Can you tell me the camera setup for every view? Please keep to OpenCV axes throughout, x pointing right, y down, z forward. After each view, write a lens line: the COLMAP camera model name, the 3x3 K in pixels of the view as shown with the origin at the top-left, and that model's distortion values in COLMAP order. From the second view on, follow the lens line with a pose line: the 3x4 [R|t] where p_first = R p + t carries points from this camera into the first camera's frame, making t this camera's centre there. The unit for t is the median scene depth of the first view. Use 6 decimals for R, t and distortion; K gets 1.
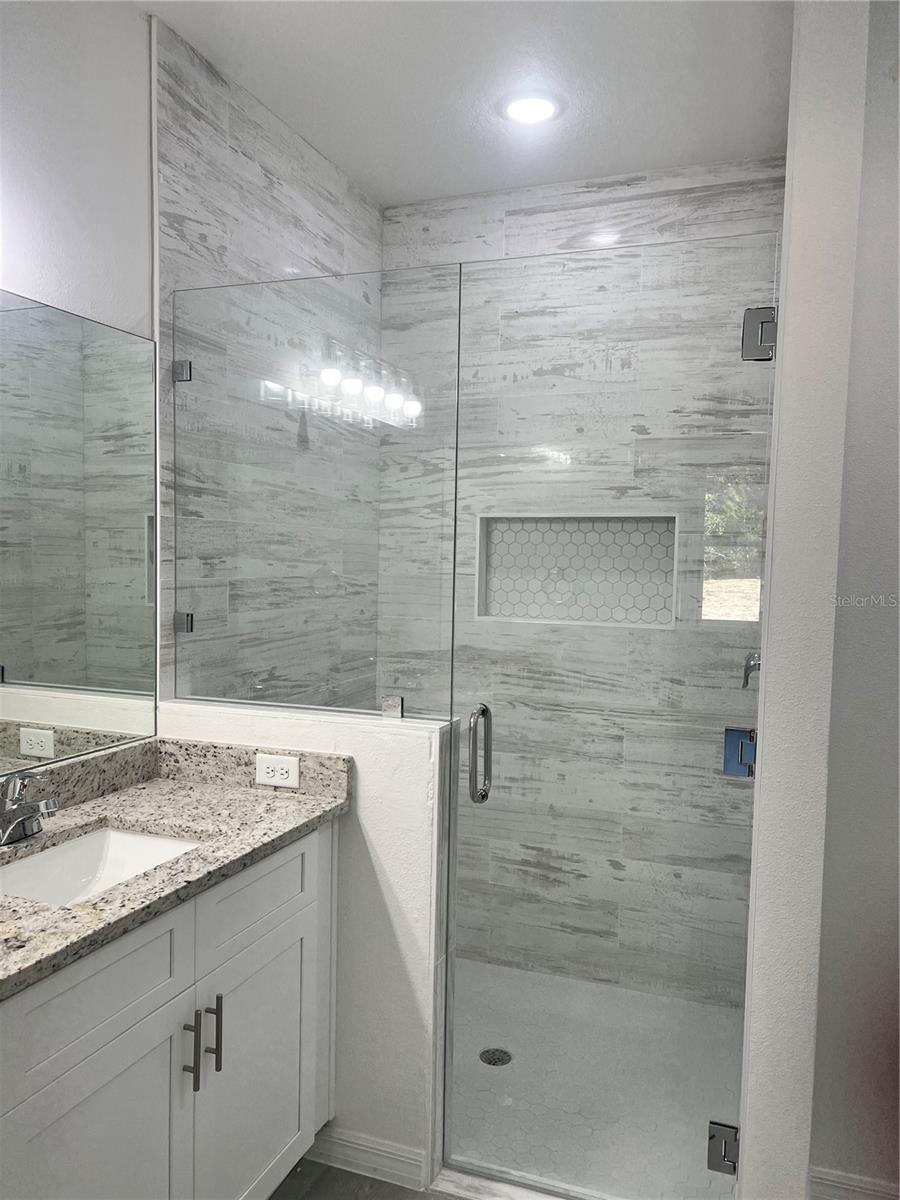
lens RADIAL K [[898.5, 0, 439.4], [0, 898.5, 609.4], [0, 0, 1]] dist [0.049256, -0.049085]
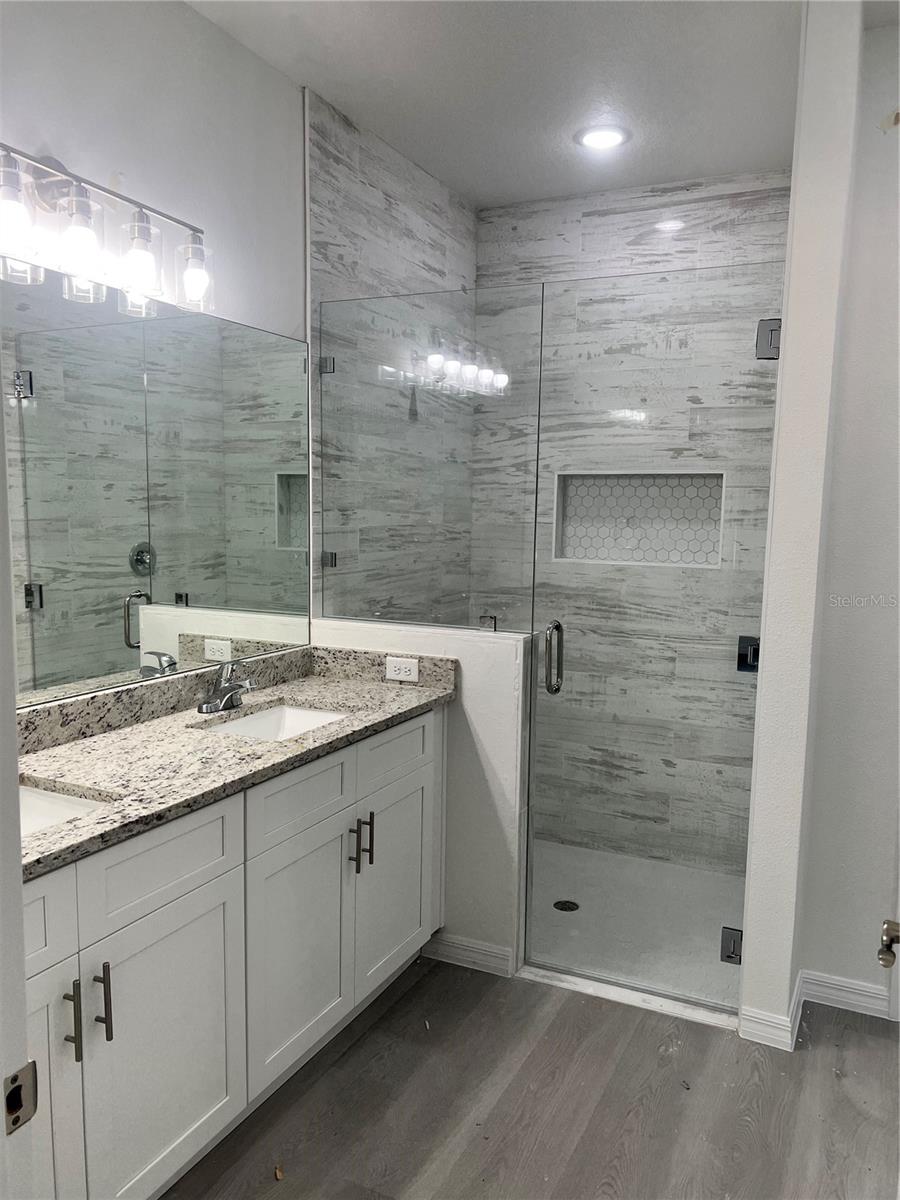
lens RADIAL K [[901.7, 0, 452.1], [0, 901.7, 606.2], [0, 0, 1]] dist [0.089415, -0.138485]
pose [[0.997230, 0.006515, -0.074089, -0.005087], [-0.002723, 0.998686, 0.051167, 0.011715], [0.074325, -0.050824, 0.995938, -0.236674]]
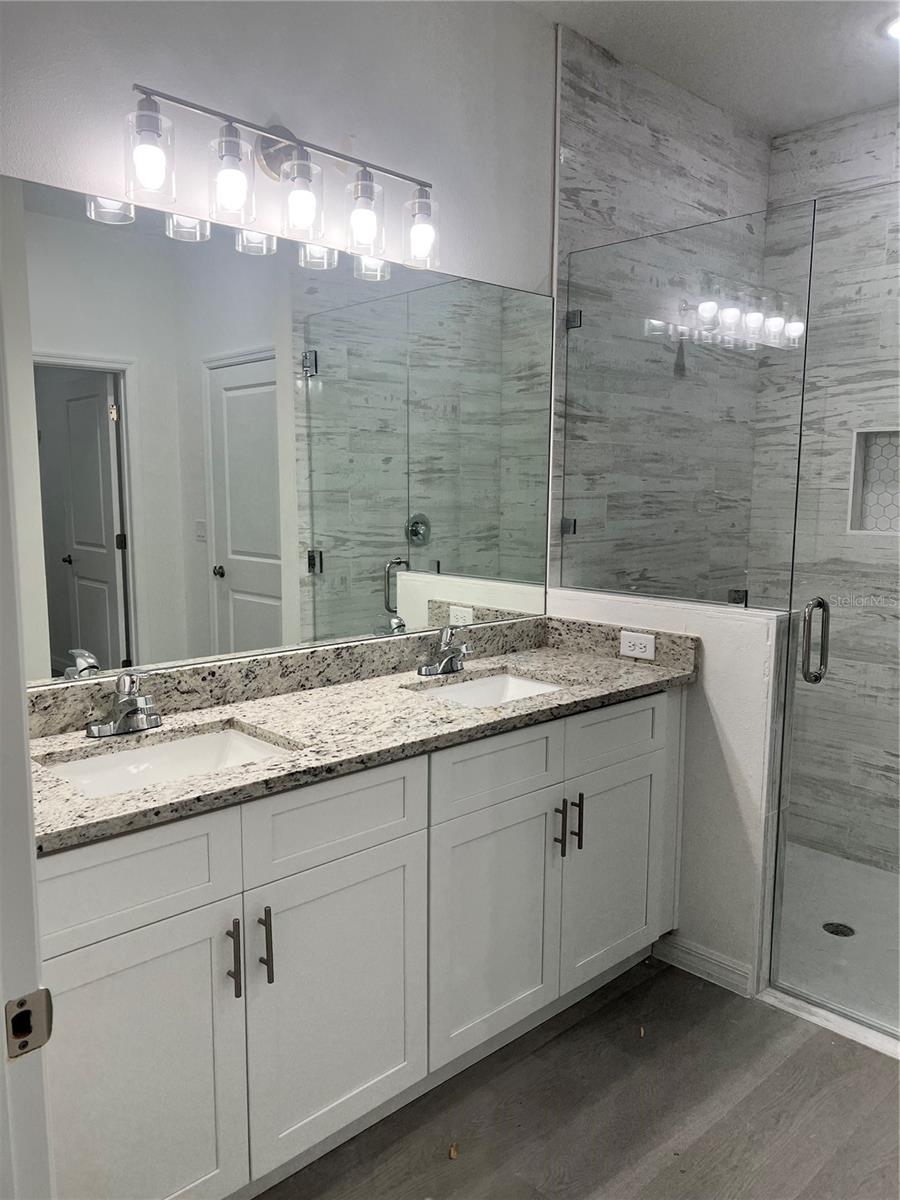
lens RADIAL K [[901.7, 0, 452.1], [0, 901.7, 606.2], [0, 0, 1]] dist [0.089415, -0.138485]
pose [[0.908414, 0.044731, -0.415672, 0.074455], [-0.015638, 0.997199, 0.073135, 0.028380], [0.417780, -0.059936, 0.906569, -0.163821]]
